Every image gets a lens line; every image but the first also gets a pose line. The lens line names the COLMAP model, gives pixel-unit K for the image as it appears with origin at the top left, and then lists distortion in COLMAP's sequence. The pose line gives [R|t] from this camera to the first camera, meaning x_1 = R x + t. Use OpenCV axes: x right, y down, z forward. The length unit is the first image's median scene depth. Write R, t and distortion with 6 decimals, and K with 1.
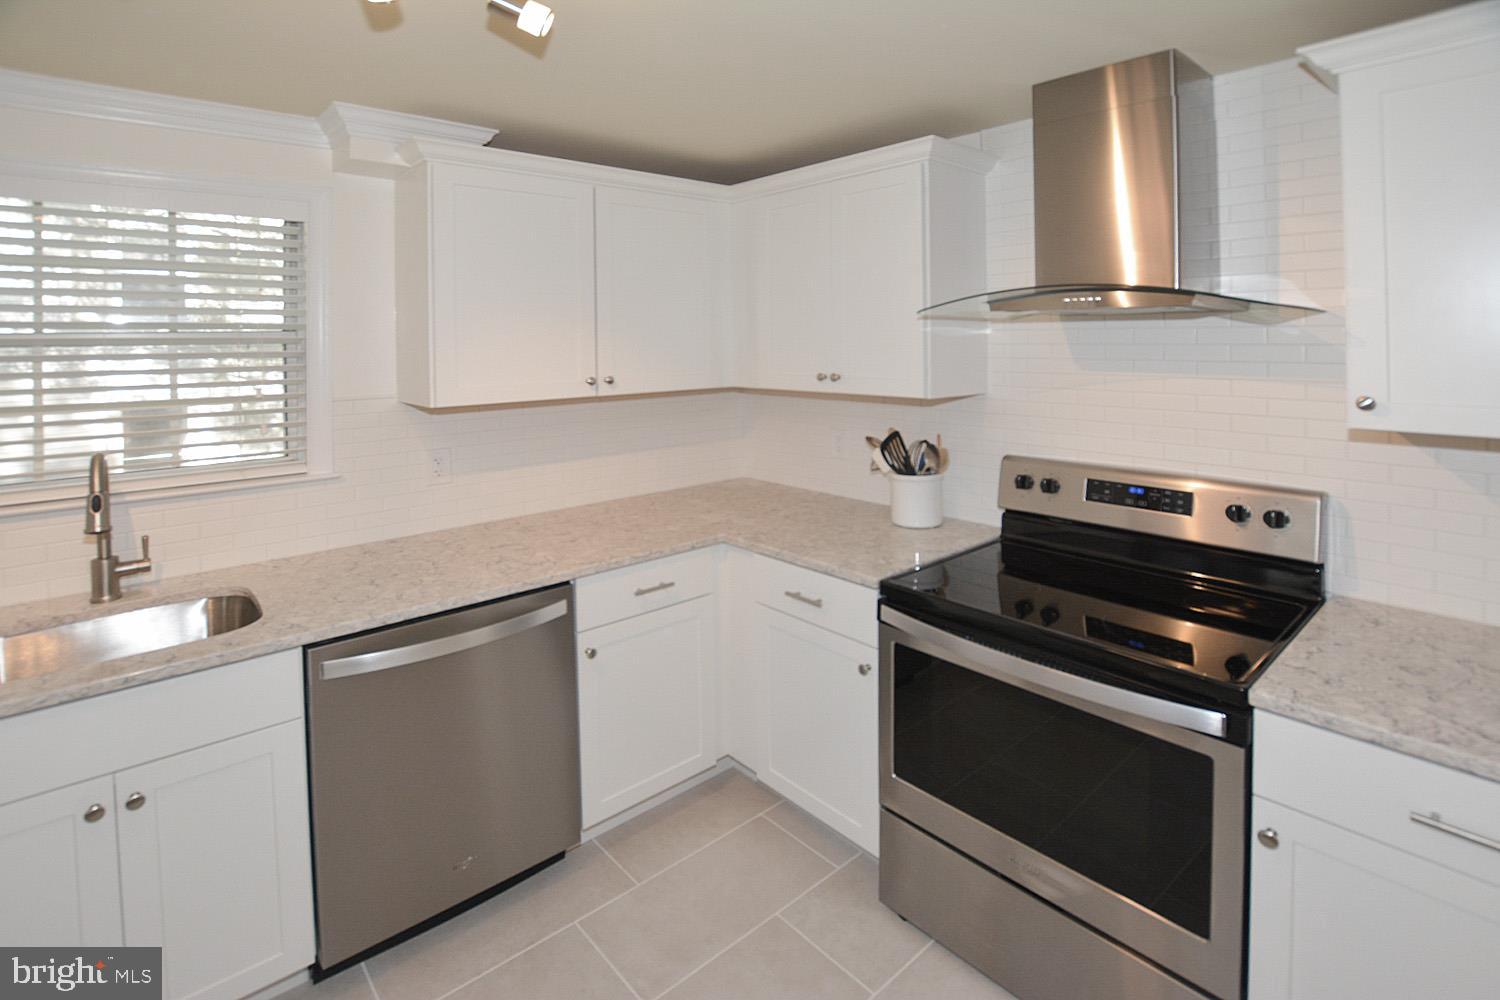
lens RADIAL K [[737.2, 0, 741.3], [0, 737.2, 344.4], [0, 0, 1]] dist [-0.021263, 0.001497]
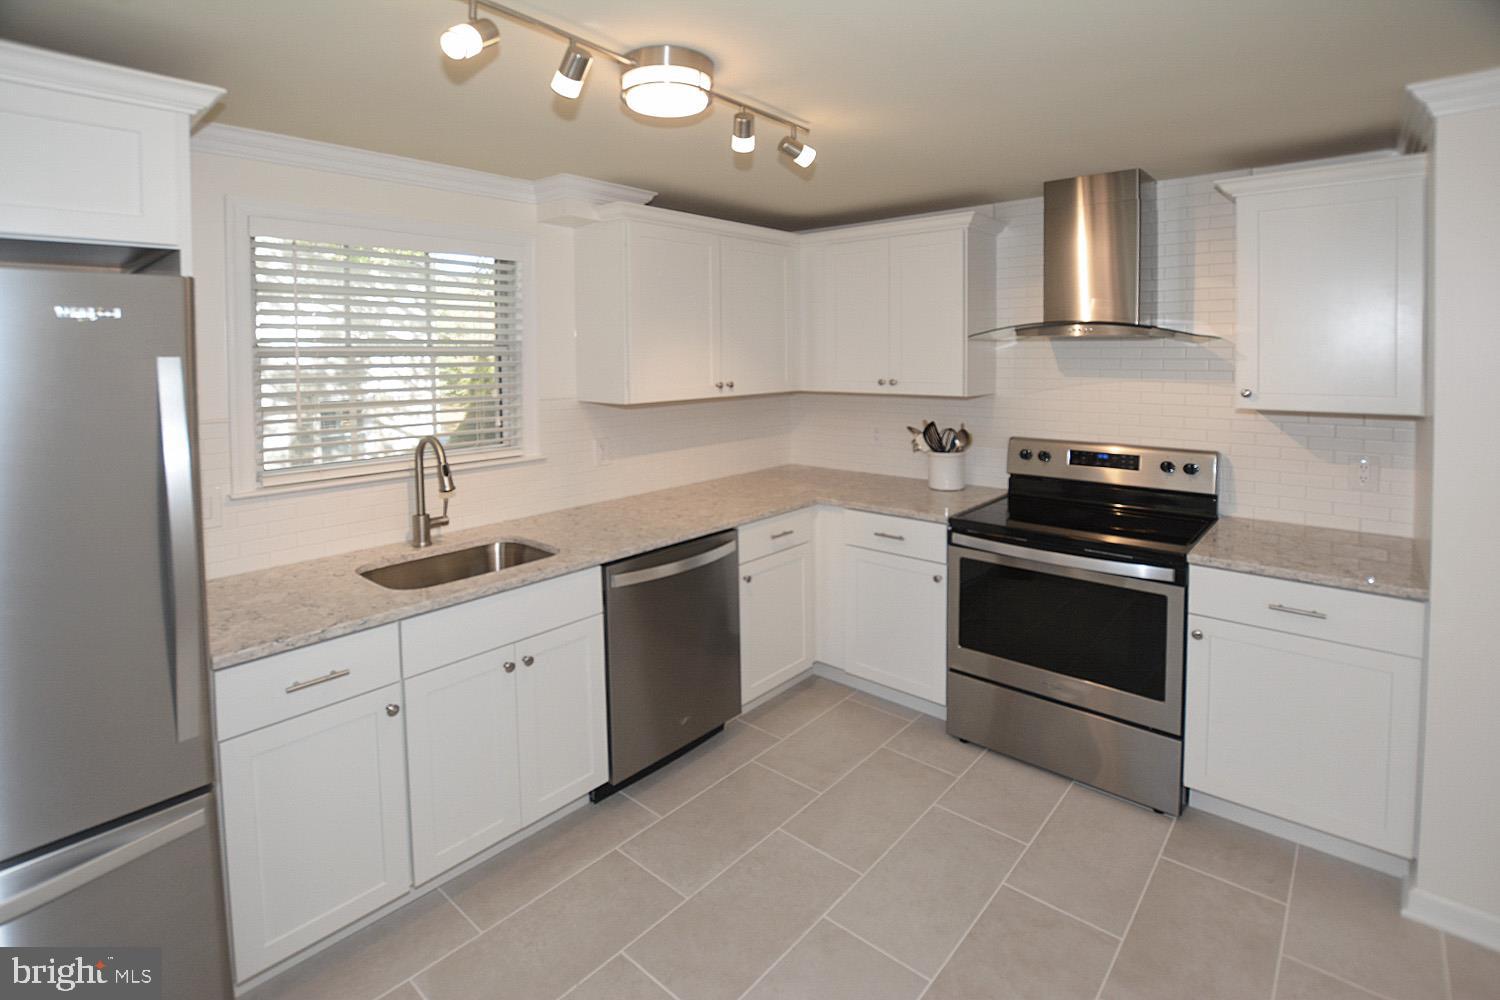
lens RADIAL K [[737.2, 0, 777.3], [0, 737.2, 381.2], [0, 0, 1]] dist [-0.021263, 0.001497]
pose [[0.985714, -0.002225, 0.168413, -0.387326], [-0.002808, 0.999557, 0.029639, 0.003363], [-0.168404, -0.029688, 0.985271, -0.380406]]
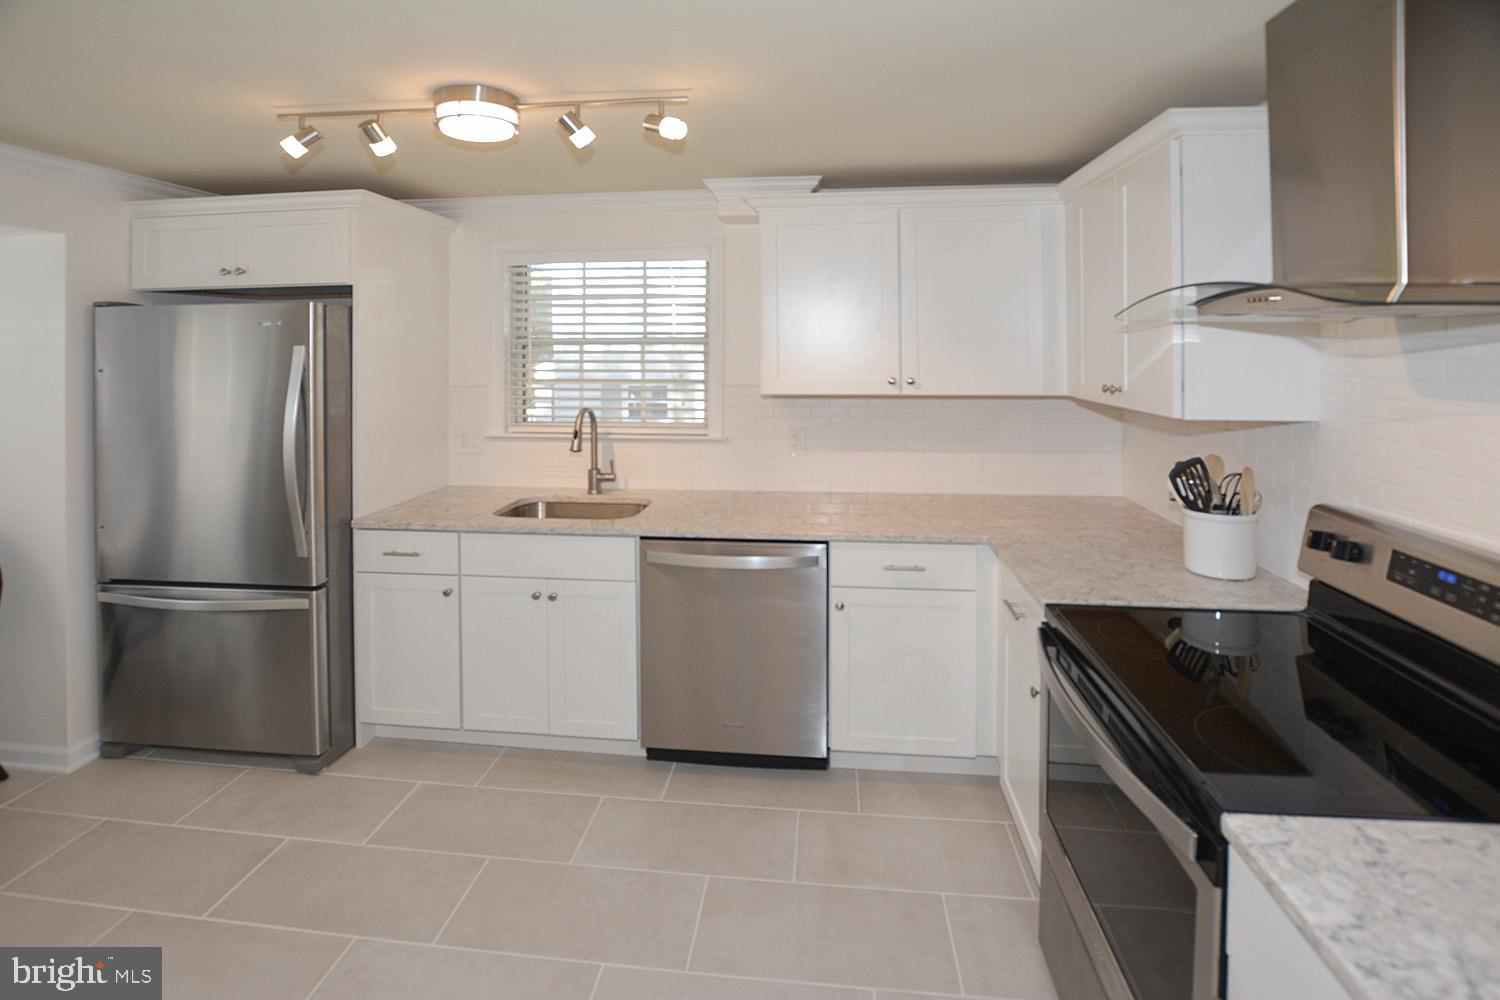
lens RADIAL K [[737.2, 0, 749.6], [0, 737.2, 343.2], [0, 0, 1]] dist [-0.021263, 0.001497]
pose [[0.677902, 0.008839, -0.735099, 0.569667], [-0.008815, 0.999954, 0.003895, -0.014074], [0.735099, 0.003839, 0.677949, 0.067331]]
